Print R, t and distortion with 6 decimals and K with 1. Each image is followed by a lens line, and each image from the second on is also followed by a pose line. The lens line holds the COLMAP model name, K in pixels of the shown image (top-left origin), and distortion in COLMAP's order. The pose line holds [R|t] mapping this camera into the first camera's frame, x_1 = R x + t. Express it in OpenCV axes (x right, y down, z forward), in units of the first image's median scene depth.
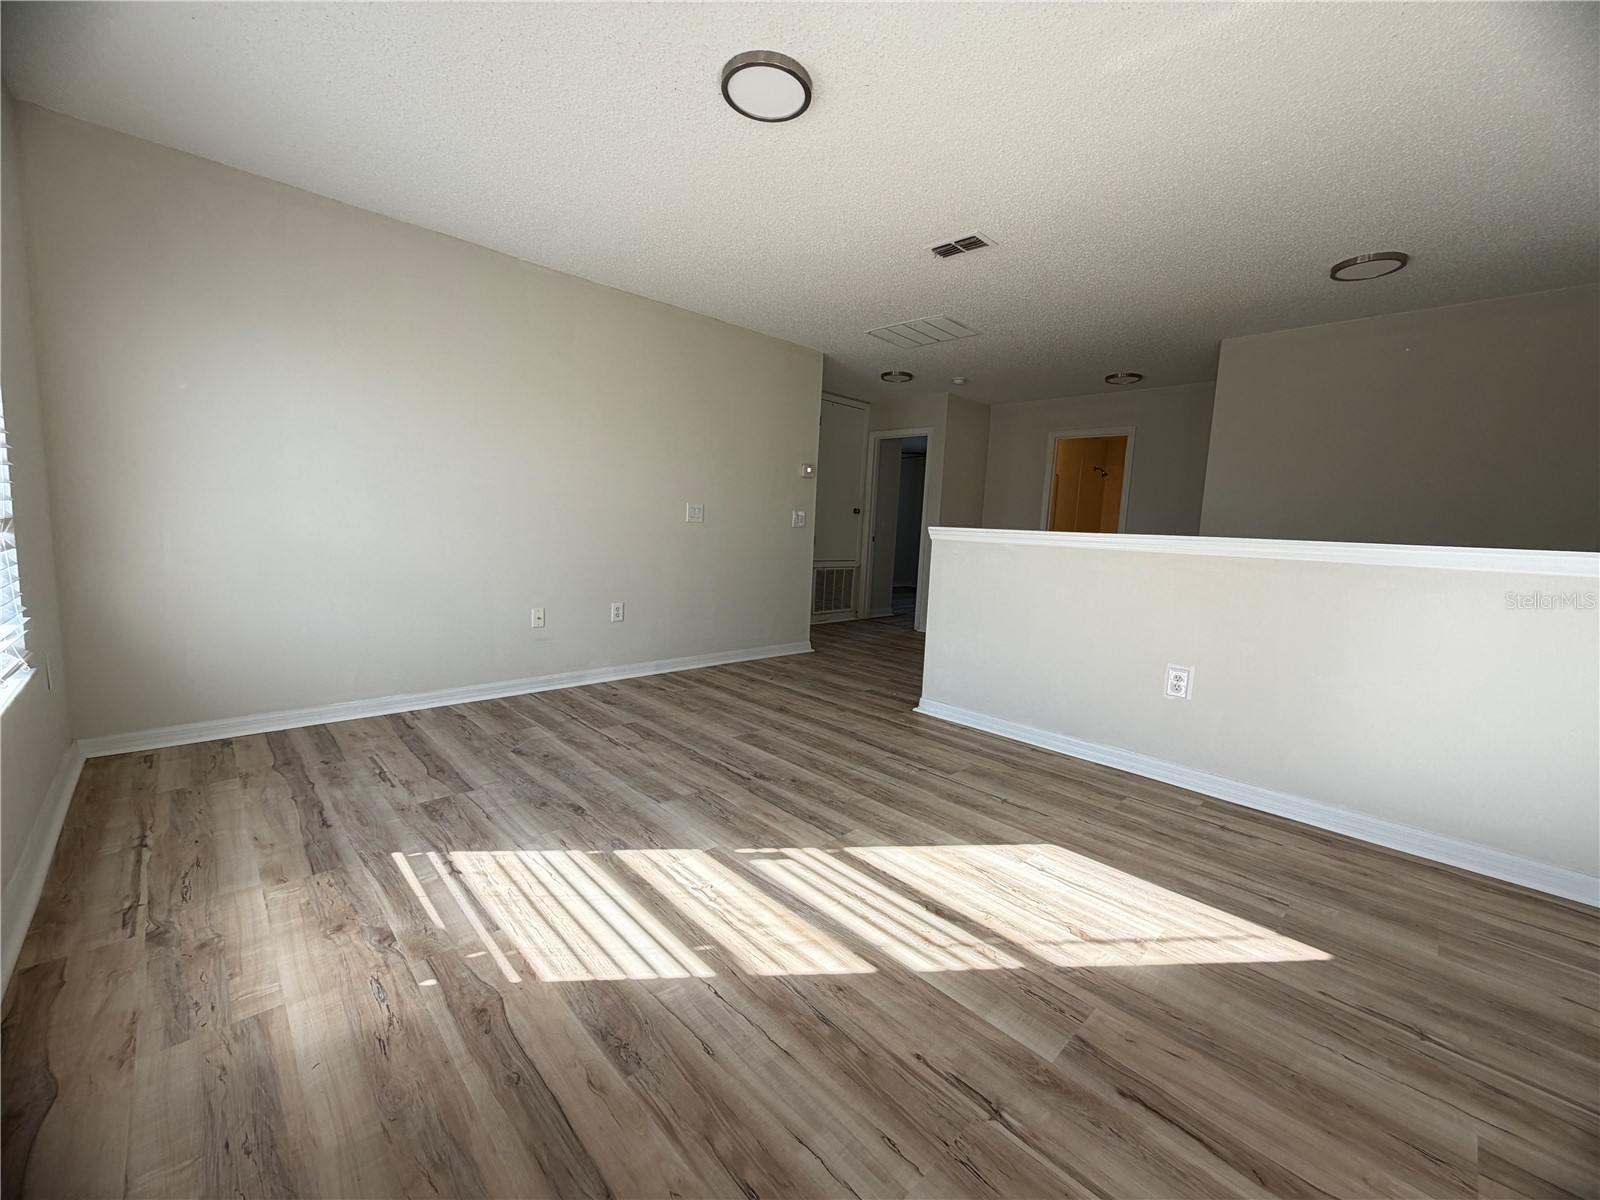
lens RADIAL K [[639.9, 0, 797.1], [0, 639.9, 597.5], [0, 0, 1]] dist [-0.000024, -0.000189]
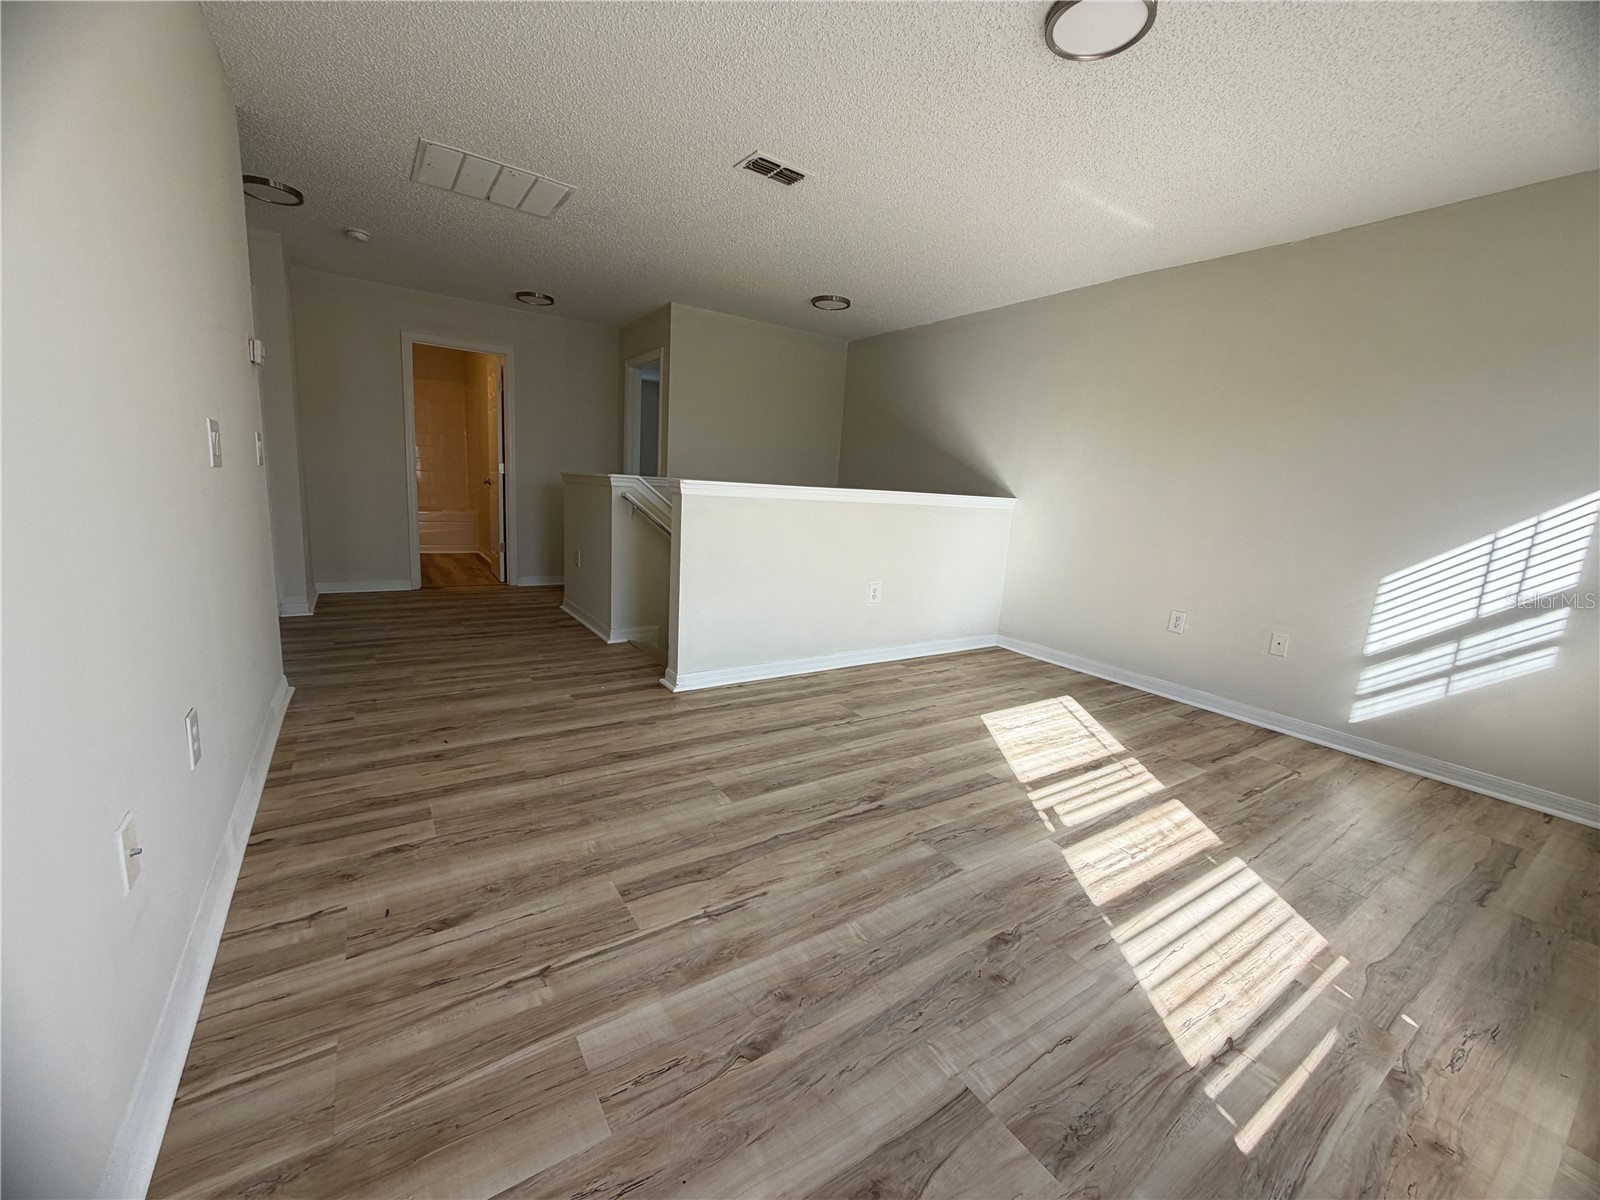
lens RADIAL K [[639.9, 0, 797.1], [0, 639.9, 597.5], [0, 0, 1]] dist [-0.000024, -0.000189]
pose [[0.170424, -0.207360, 0.963306, -1.008658], [0.058949, 0.978002, 0.200095, -0.191370], [-0.983606, 0.022685, 0.178898, 1.127251]]
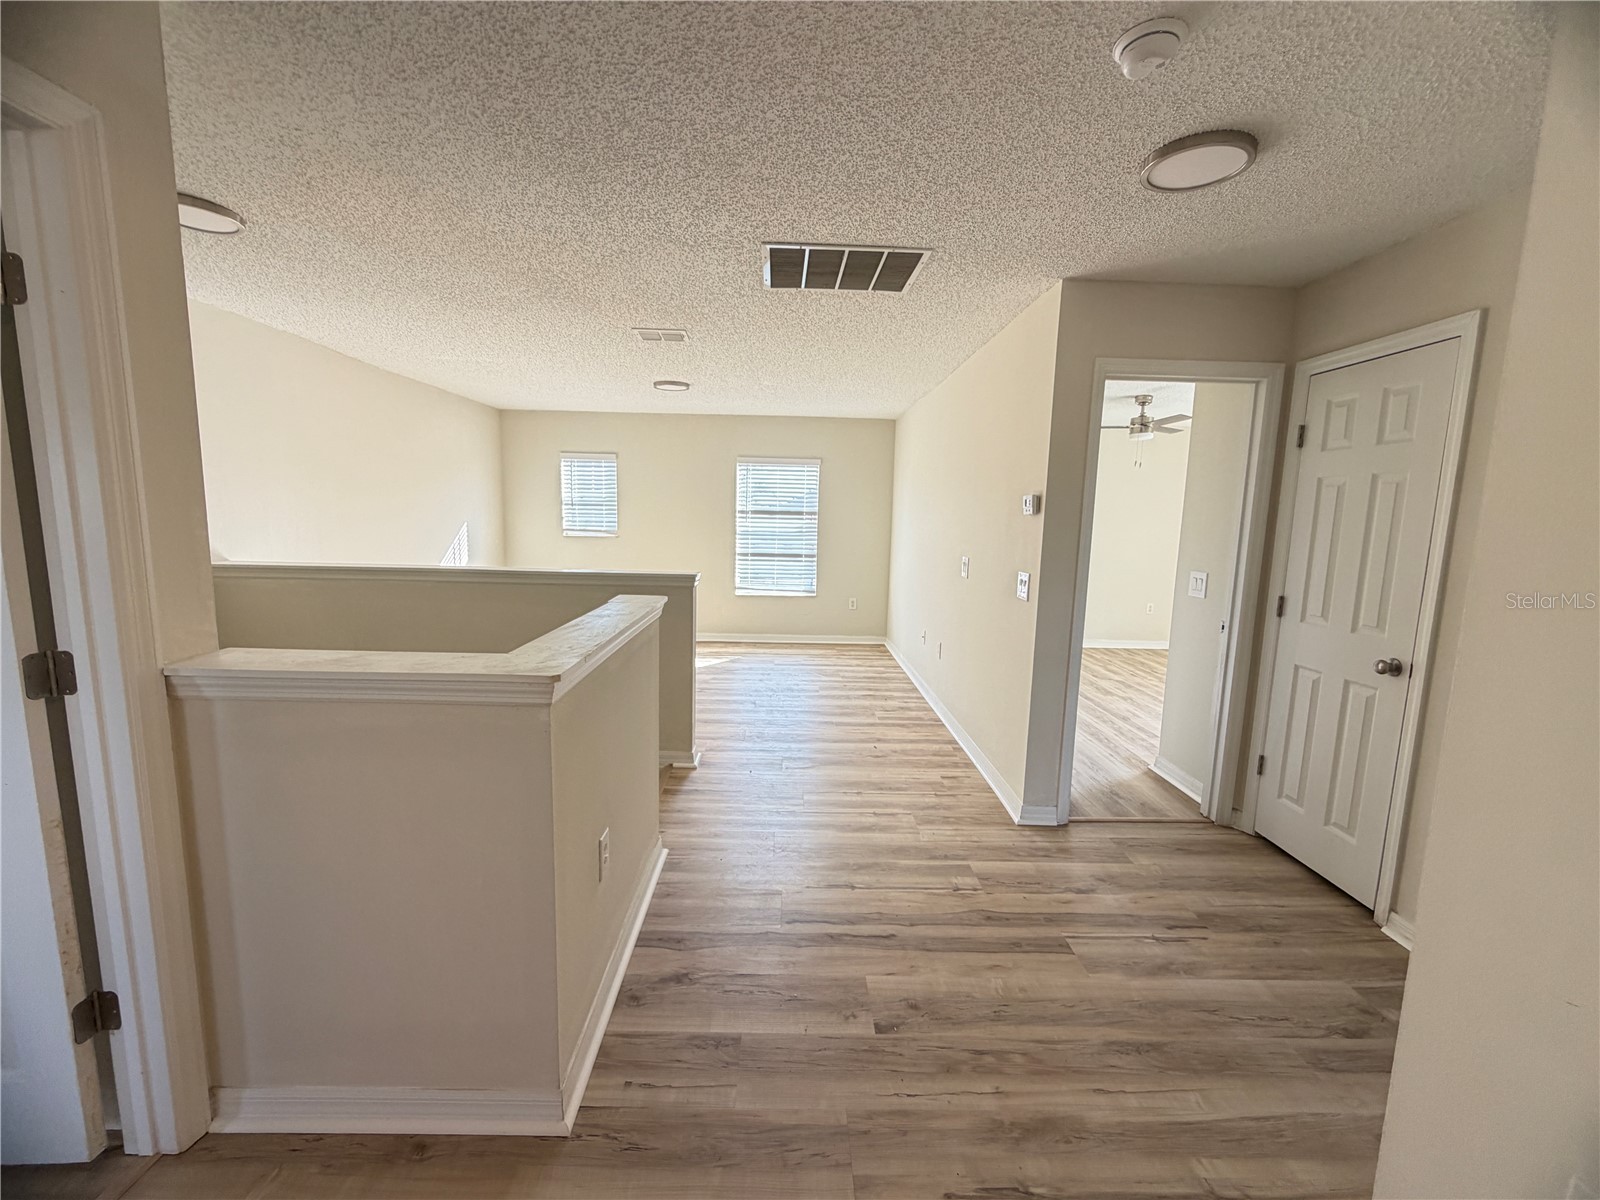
lens RADIAL K [[639.9, 0, 797.1], [0, 639.9, 597.5], [0, 0, 1]] dist [-0.000024, -0.000189]
pose [[-0.673039, 0.036229, -0.738720, 1.350269], [-0.139436, 0.974674, 0.174839, -0.430440], [0.726345, 0.220677, -0.650941, 2.842073]]
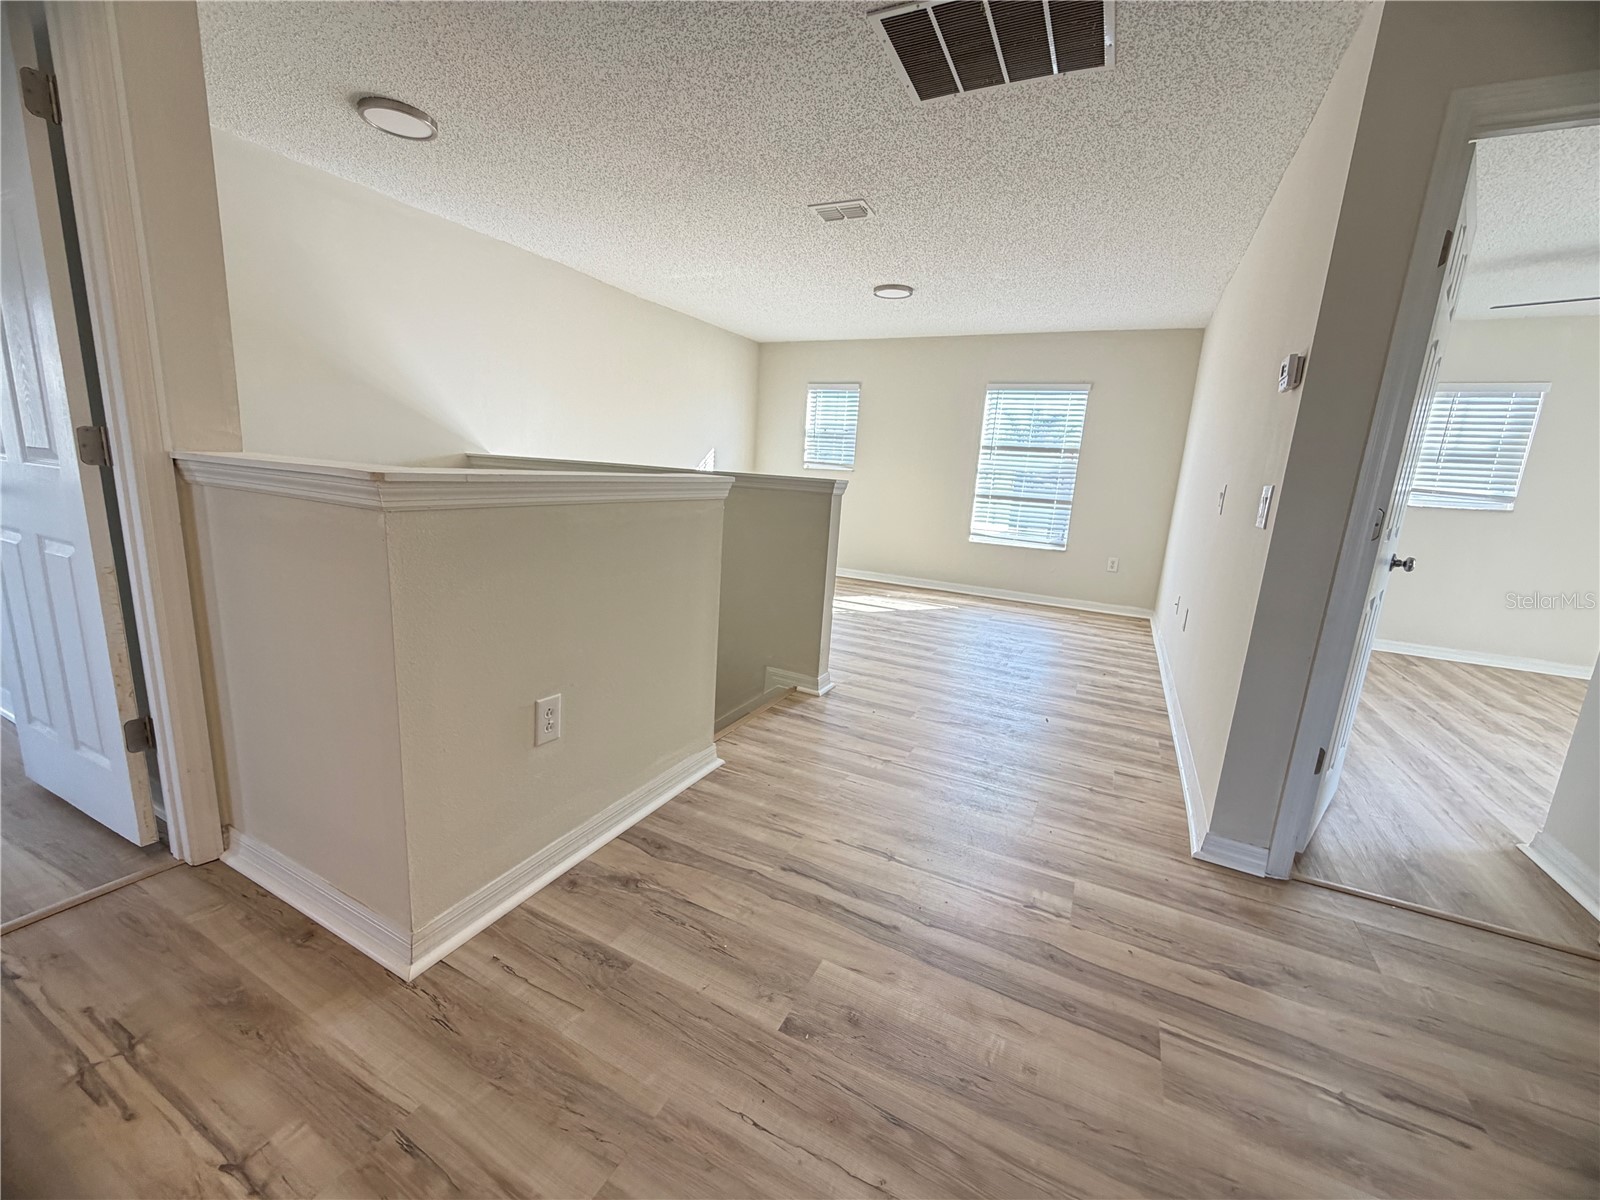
lens RADIAL K [[639.9, 0, 797.1], [0, 639.9, 597.5], [0, 0, 1]] dist [-0.000024, -0.000189]
pose [[-0.935776, -0.032661, -0.351078, 0.923360], [-0.142227, 0.946066, 0.291086, -0.329534], [0.322636, 0.322324, -0.889951, 2.917249]]
